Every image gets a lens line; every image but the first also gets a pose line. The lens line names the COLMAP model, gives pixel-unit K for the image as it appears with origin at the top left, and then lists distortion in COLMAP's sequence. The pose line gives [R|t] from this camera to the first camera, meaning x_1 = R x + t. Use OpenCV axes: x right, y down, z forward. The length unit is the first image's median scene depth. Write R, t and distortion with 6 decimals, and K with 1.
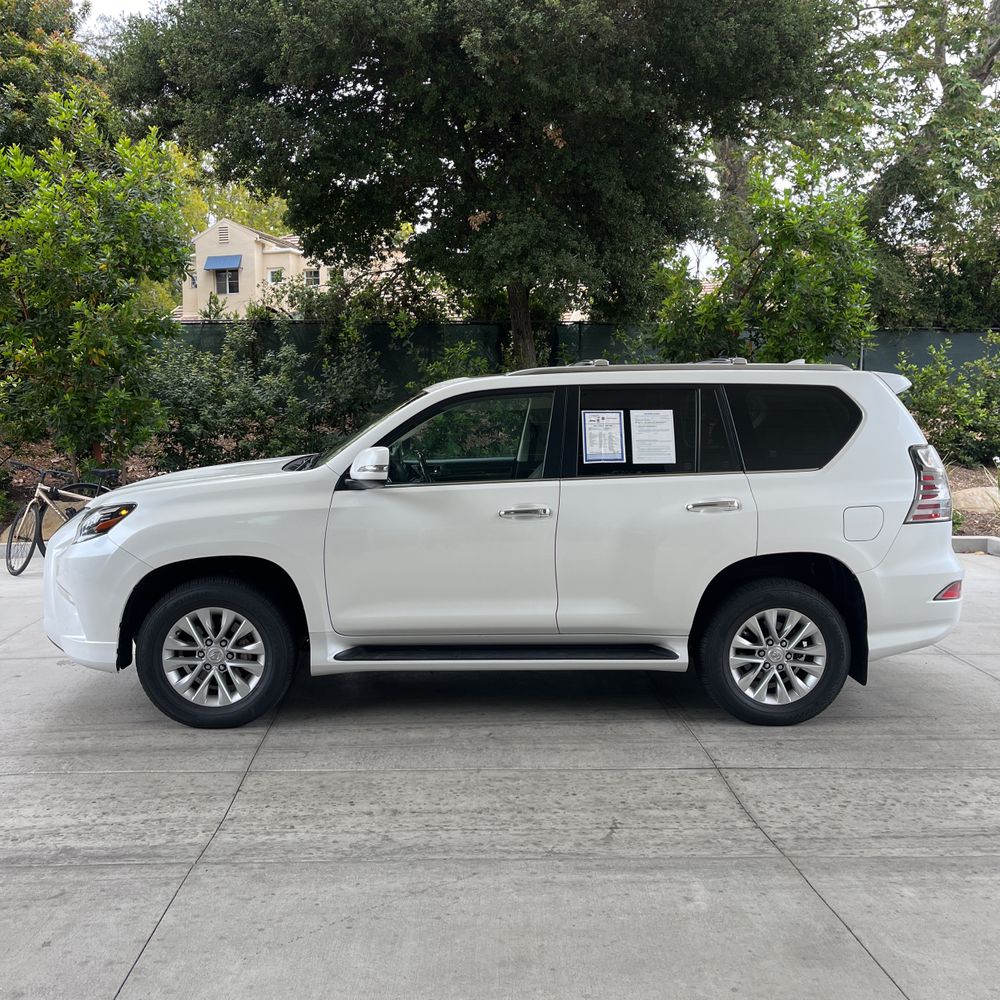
lens RADIAL K [[1013.1, 0, 499.3], [0, 1013.1, 498.4], [0, 0, 1]] dist [0.021100, 0.000000]
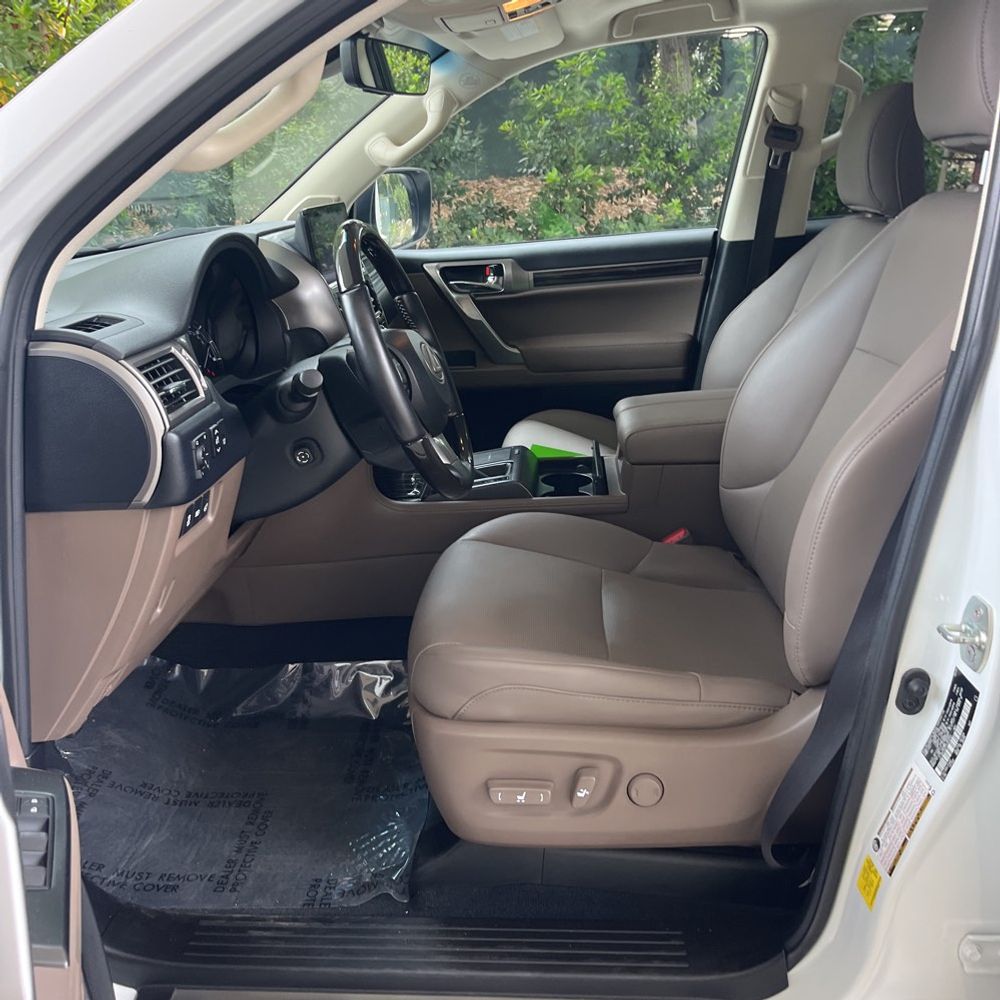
lens RADIAL K [[1013.1, 0, 474.9], [0, 1013.1, 489.2], [0, 0, 1]] dist [0.021100, 0.000000]
pose [[0.987703, -0.001885, -0.156331, -0.014377], [0.033364, 0.979435, 0.198984, -0.032728], [0.152741, -0.201752, 0.967453, 0.802426]]
